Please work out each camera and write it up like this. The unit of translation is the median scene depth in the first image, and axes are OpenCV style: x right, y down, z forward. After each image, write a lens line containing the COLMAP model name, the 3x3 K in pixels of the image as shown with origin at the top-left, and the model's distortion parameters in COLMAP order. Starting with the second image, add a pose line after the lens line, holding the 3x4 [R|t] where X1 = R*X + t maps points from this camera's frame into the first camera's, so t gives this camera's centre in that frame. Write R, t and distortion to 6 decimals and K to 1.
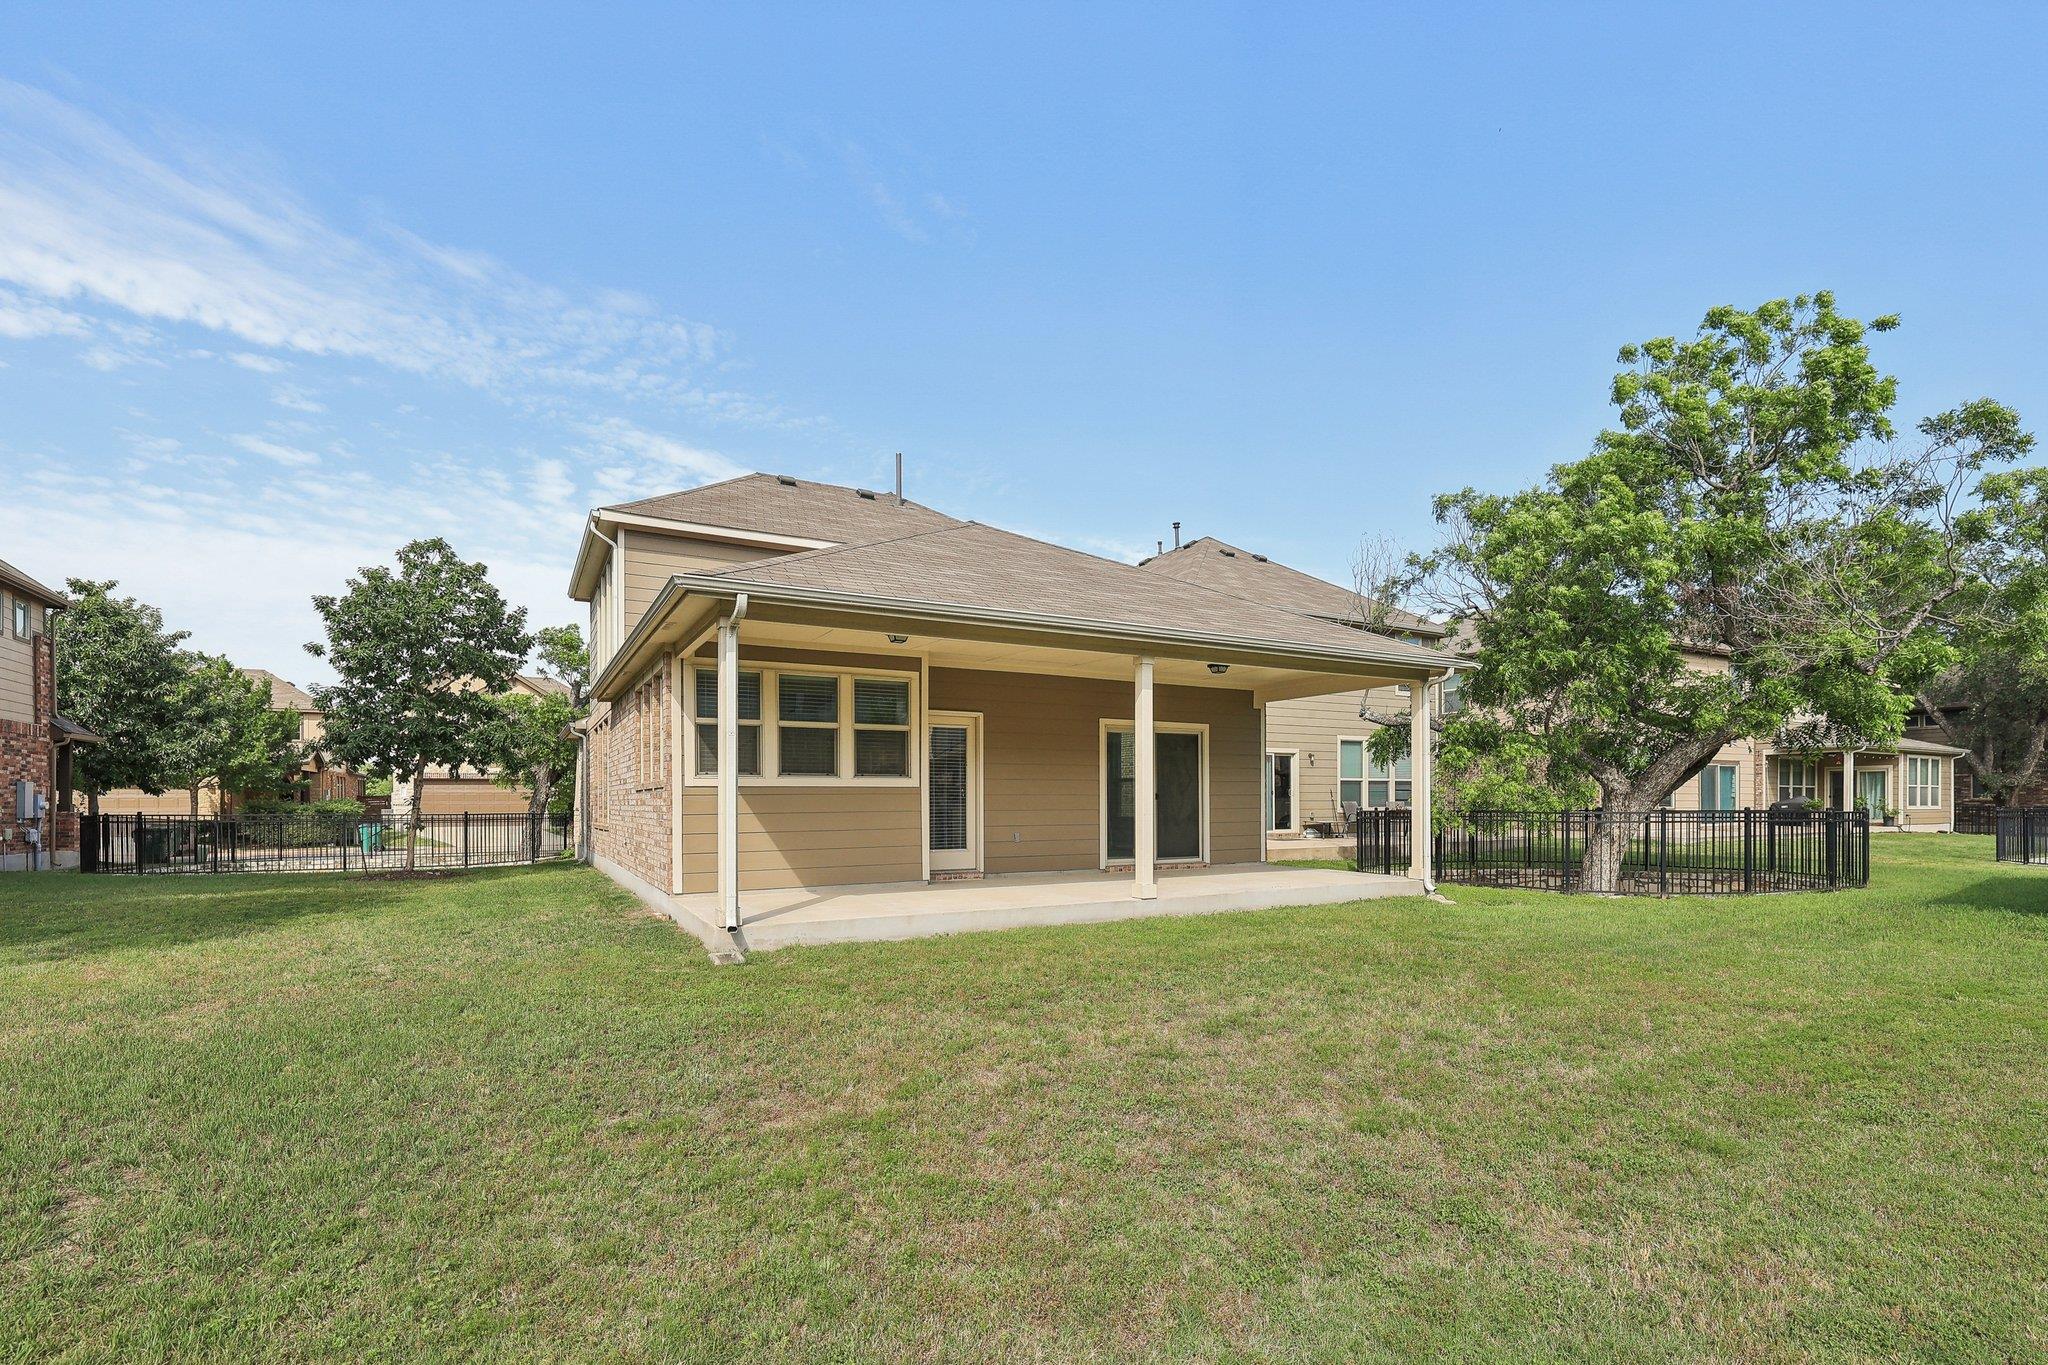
lens RADIAL K [[900.2, 0, 1027.2], [0, 900.2, 701.7], [0, 0, 1]] dist [-0.003206, 0.000420]
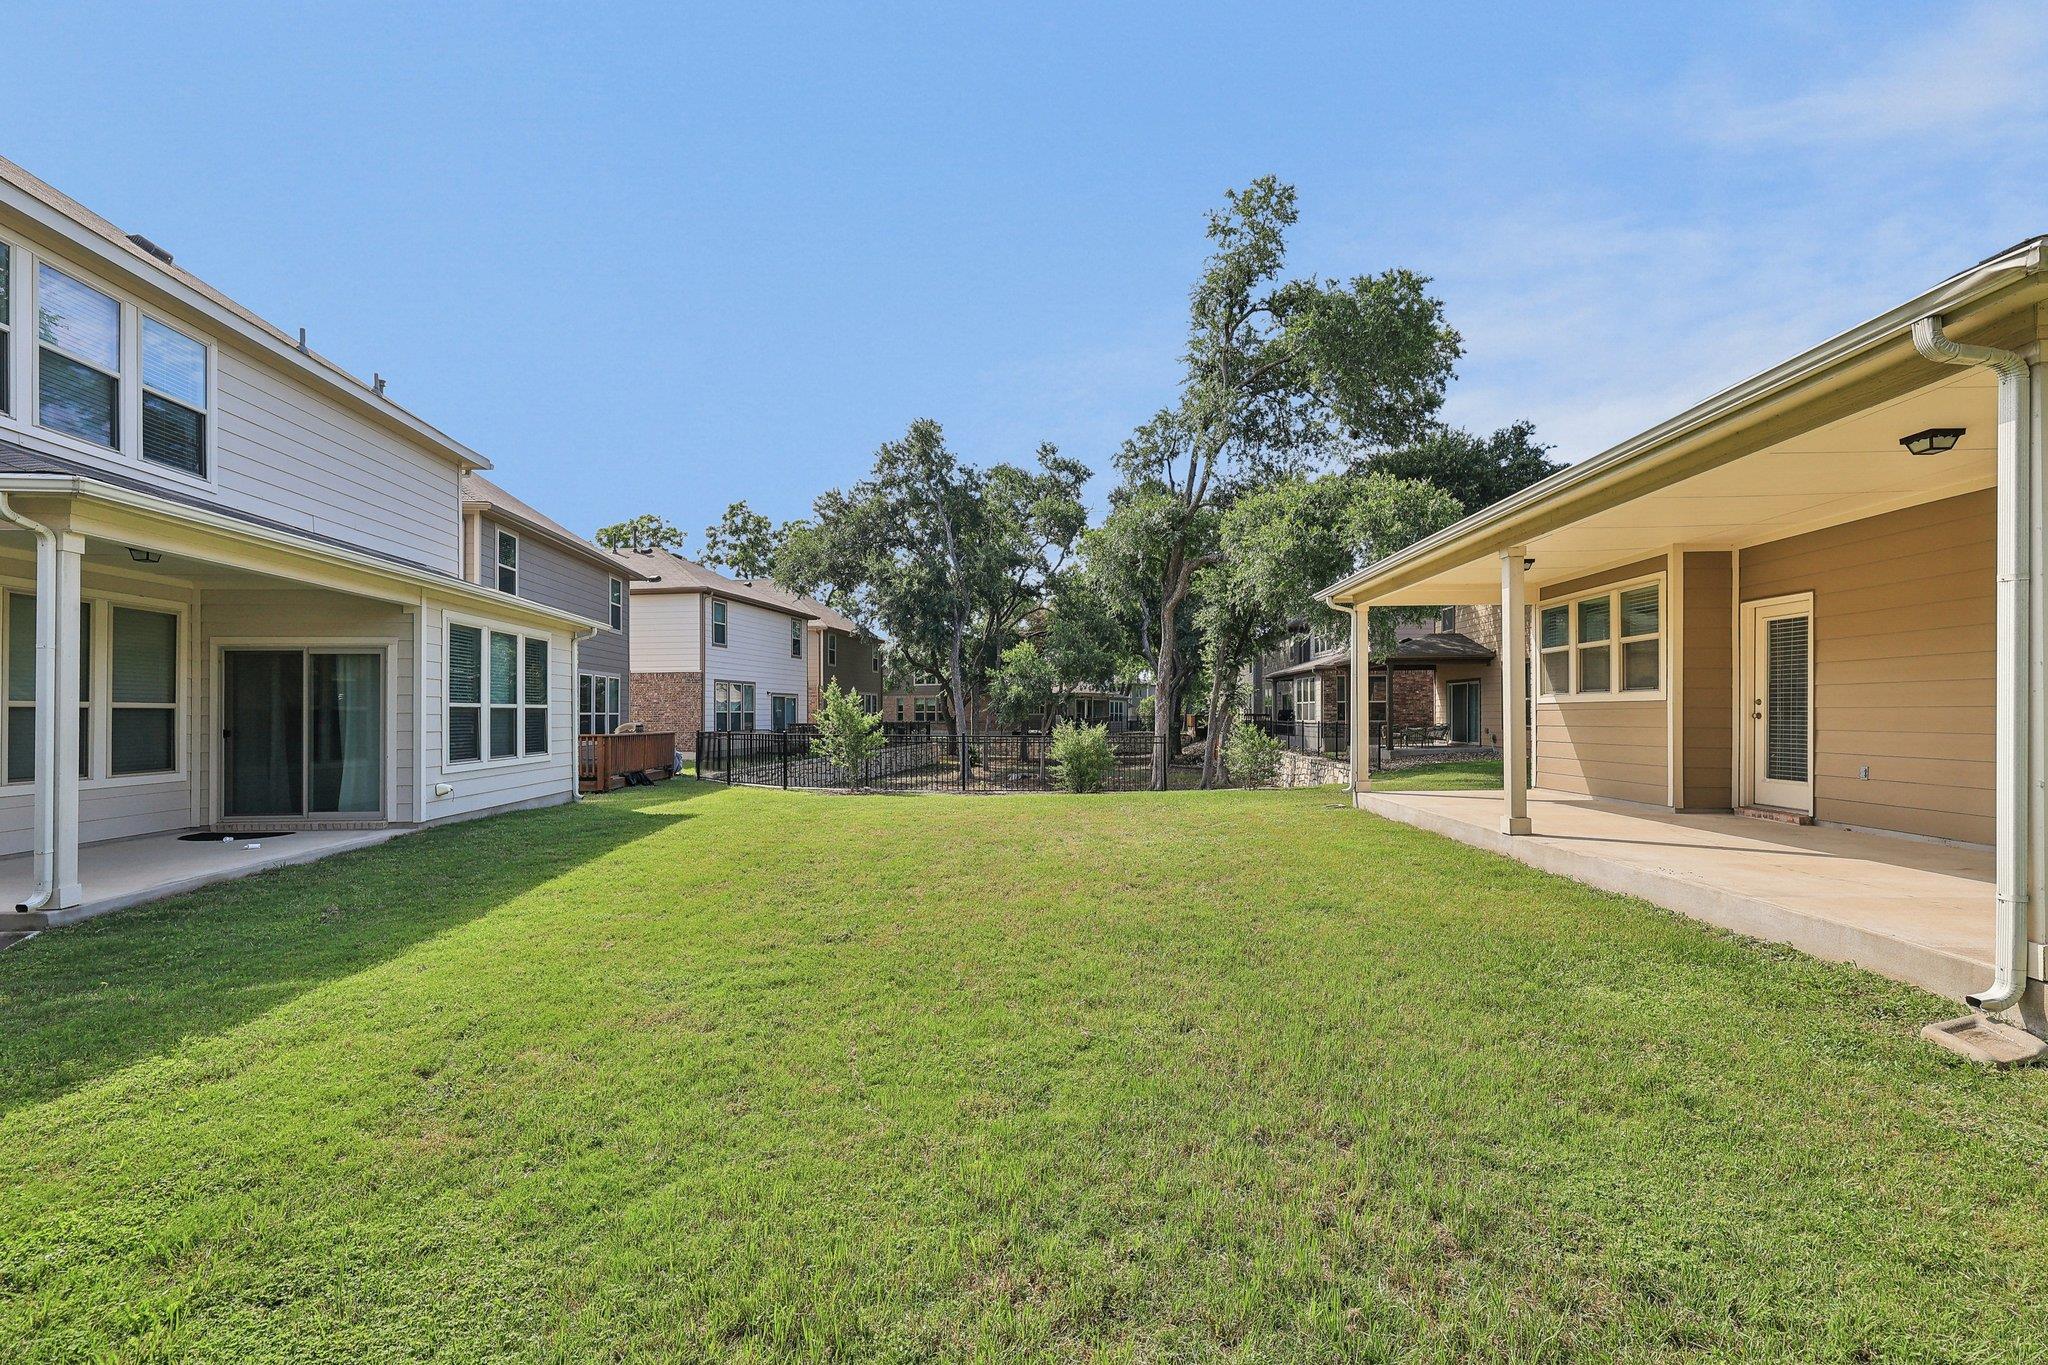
lens RADIAL K [[900.2, 0, 1027.2], [0, 900.2, 701.7], [0, 0, 1]] dist [-0.003206, 0.000420]
pose [[-0.525511, -0.001232, -0.850786, 0.808804], [0.104456, 0.992340, -0.065958, 0.074288], [0.844350, -0.123531, -0.521357, 0.783676]]
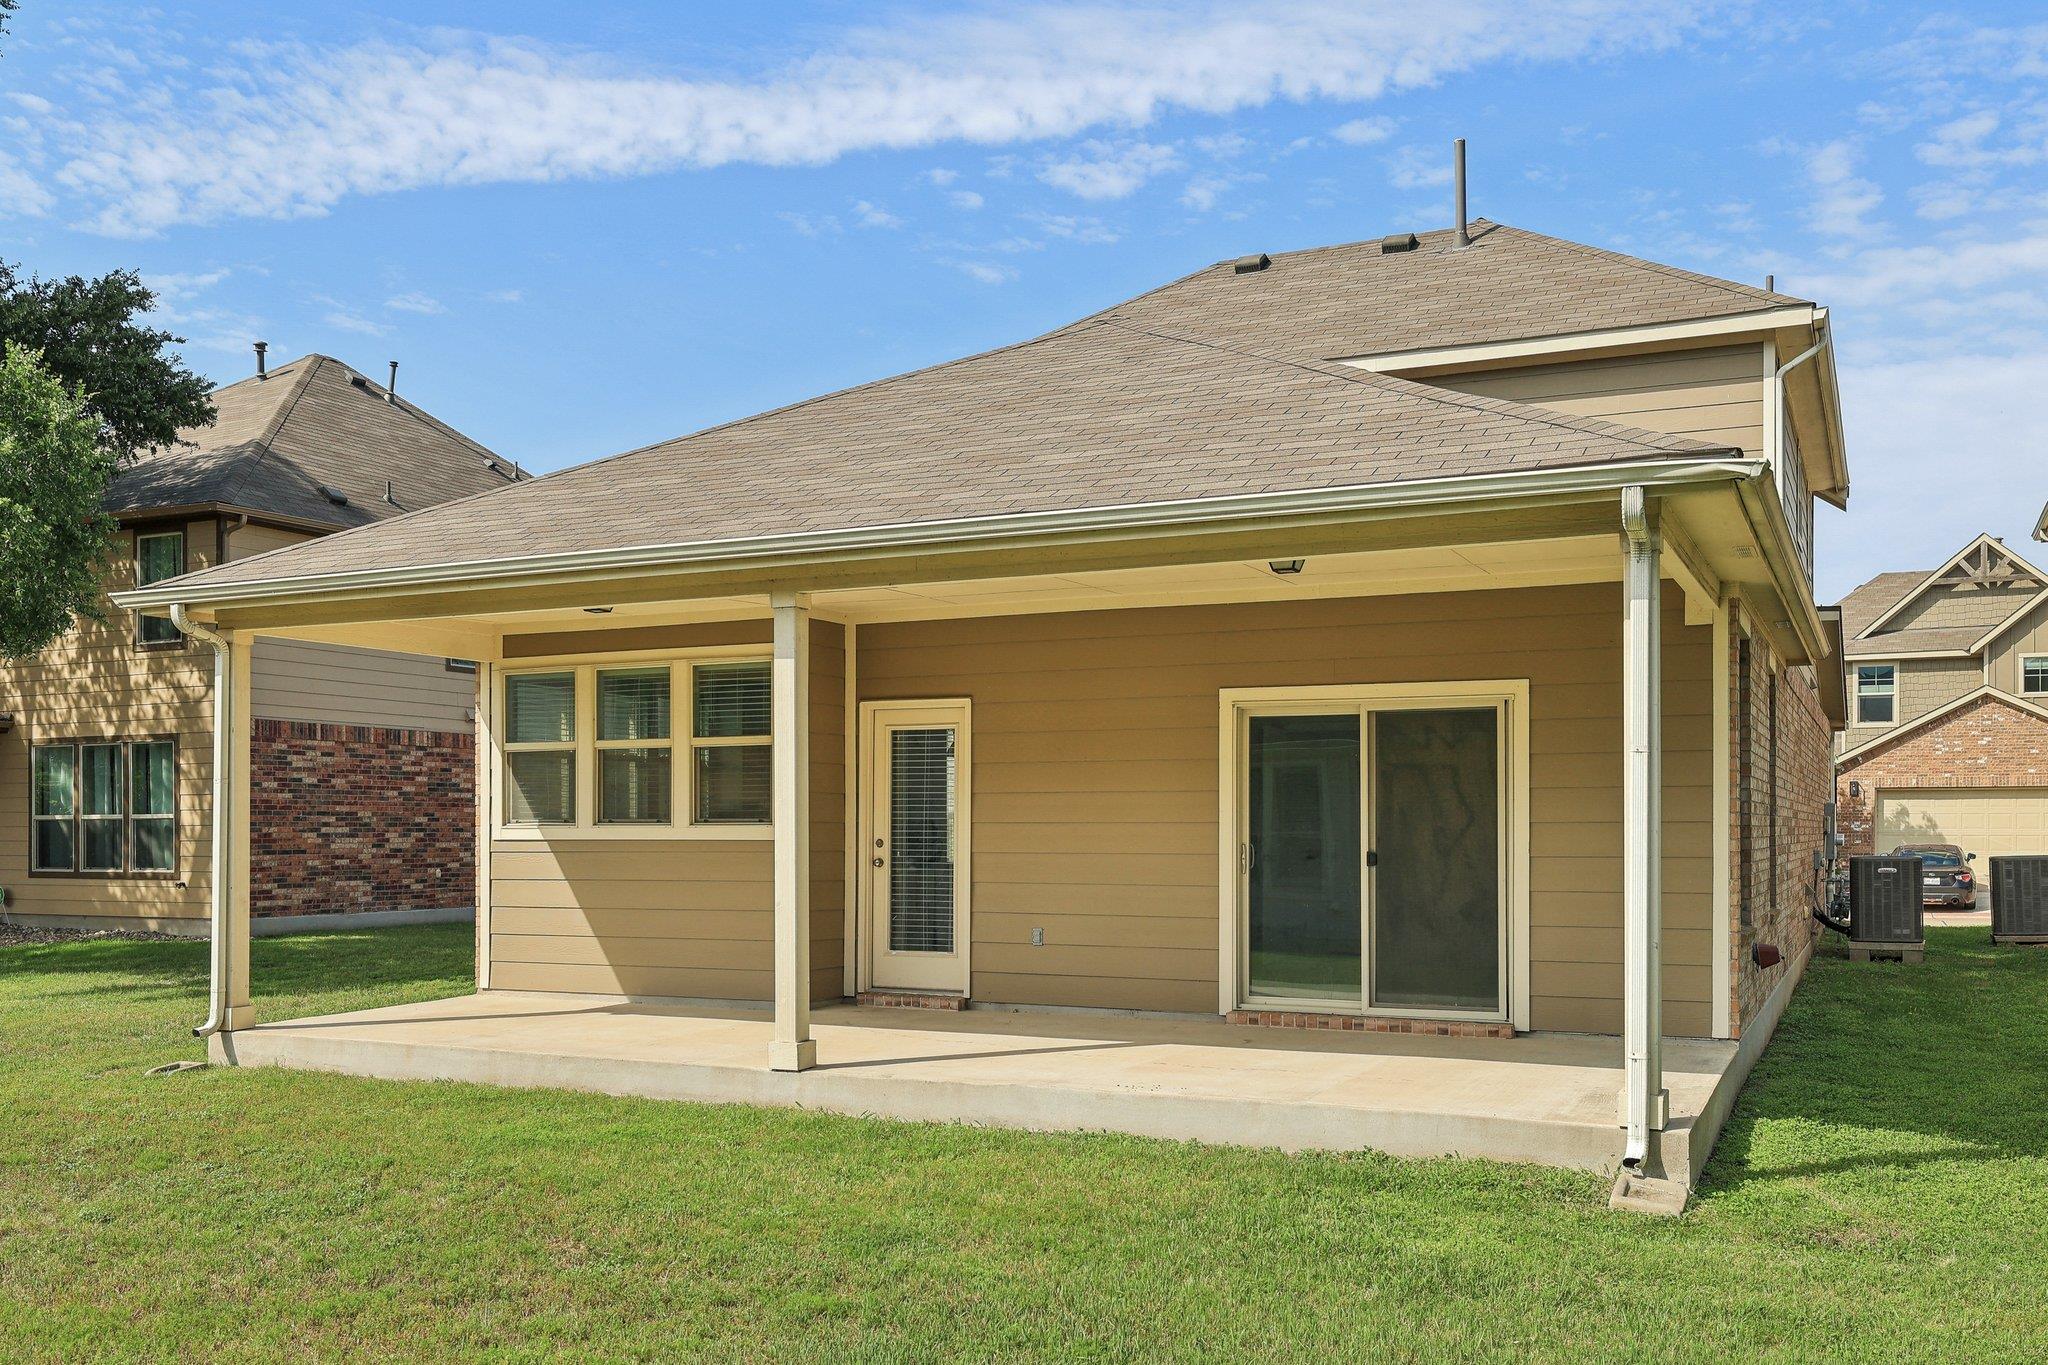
lens RADIAL K [[1790.4, 0, 1030.0], [0, 1790.4, 816.0], [0, 0, 1]] dist [-0.003152, -0.003552]
pose [[0.581701, 0.002603, -0.813398, 0.765183], [0.088306, 0.993882, 0.066333, 0.013457], [0.808595, -0.110414, 0.577913, 0.389627]]
